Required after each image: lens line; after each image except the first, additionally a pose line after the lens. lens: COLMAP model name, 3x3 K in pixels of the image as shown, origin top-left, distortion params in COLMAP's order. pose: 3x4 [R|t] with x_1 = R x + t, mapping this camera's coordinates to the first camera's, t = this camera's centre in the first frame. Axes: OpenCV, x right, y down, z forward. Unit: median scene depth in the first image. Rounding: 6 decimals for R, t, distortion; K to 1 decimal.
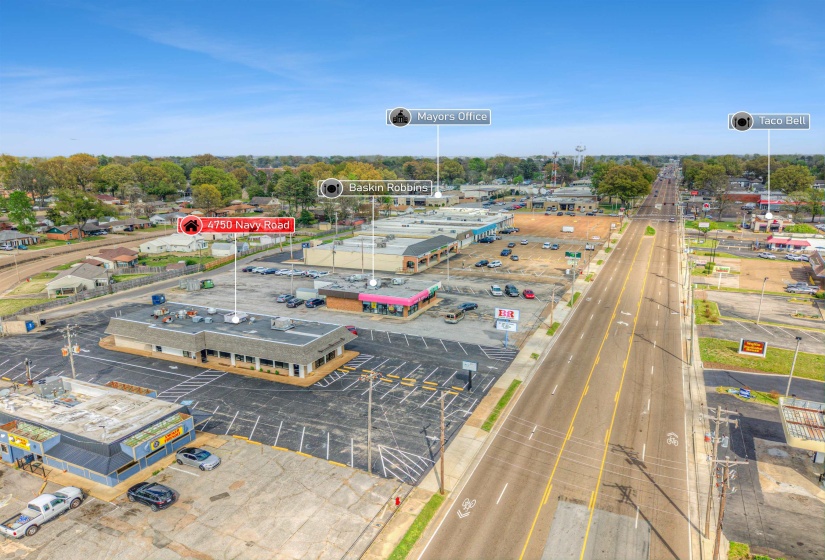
lens RADIAL K [[551.3, 0, 412.5], [0, 551.3, 280.0], [0, 0, 1]] dist [0.014435, 0.000955]
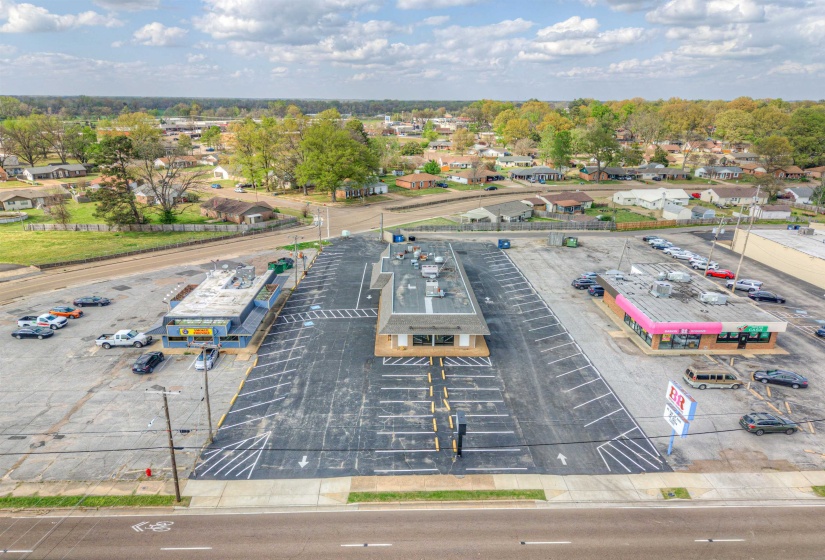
lens RADIAL K [[551.3, 0, 412.5], [0, 551.3, 280.0], [0, 0, 1]] dist [0.014435, 0.000955]
pose [[0.444496, 0.281793, -0.850304, 0.769705], [-0.200435, 0.956452, 0.212193, -0.182955], [0.873069, 0.076112, 0.481620, 0.781251]]
